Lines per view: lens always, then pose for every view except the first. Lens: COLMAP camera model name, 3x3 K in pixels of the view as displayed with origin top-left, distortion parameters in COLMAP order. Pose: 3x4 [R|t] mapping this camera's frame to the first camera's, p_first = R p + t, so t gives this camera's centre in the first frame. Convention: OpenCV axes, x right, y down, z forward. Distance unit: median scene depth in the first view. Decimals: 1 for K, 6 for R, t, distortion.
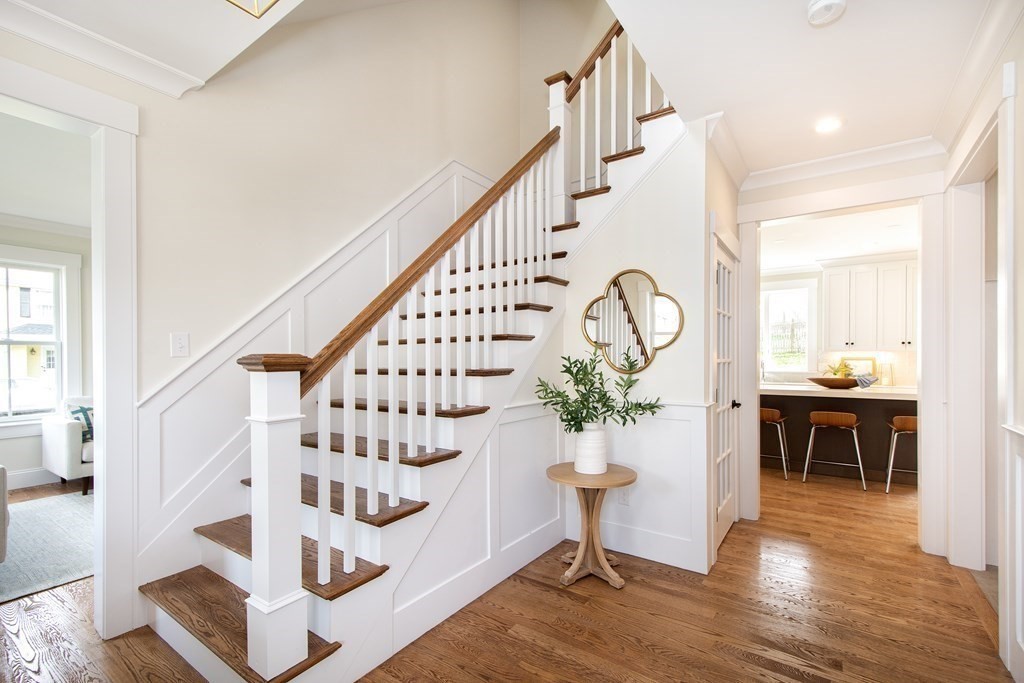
lens RADIAL K [[451.6, 0, 511.9], [0, 451.6, 352.2], [0, 0, 1]] dist [0.004338, 0.000301]
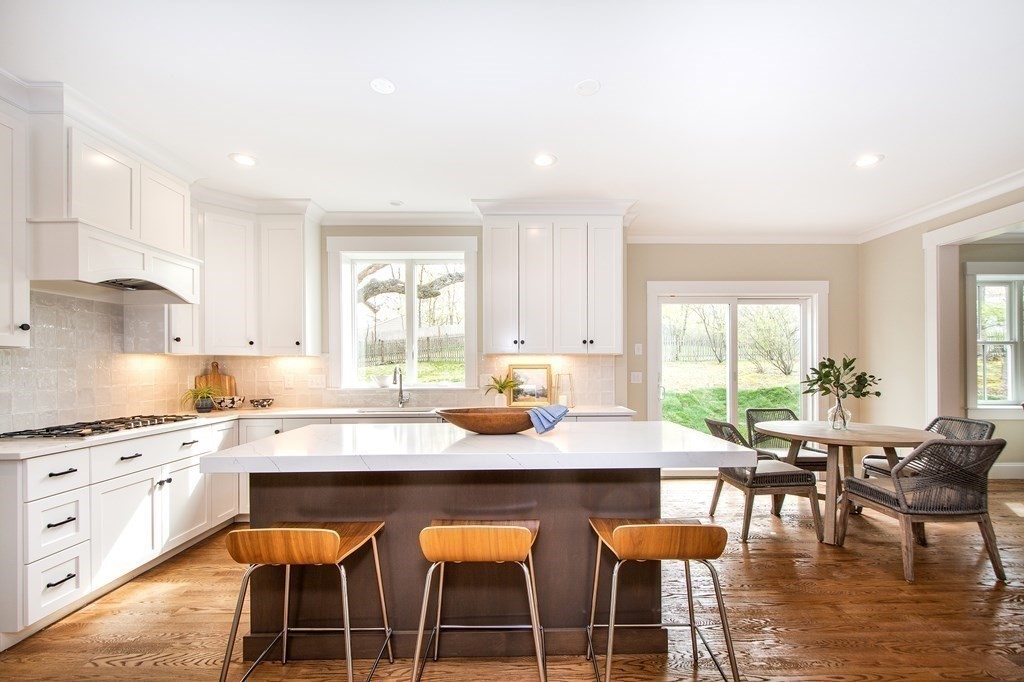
lens RADIAL K [[451.6, 0, 514.1], [0, 451.6, 361.7], [0, 0, 1]] dist [0.004338, 0.000301]
pose [[0.810875, 0.000088, 0.585220, 0.317238], [0.002035, 0.999994, -0.002970, 0.008114], [-0.585216, 0.003599, 0.810869, 0.421032]]
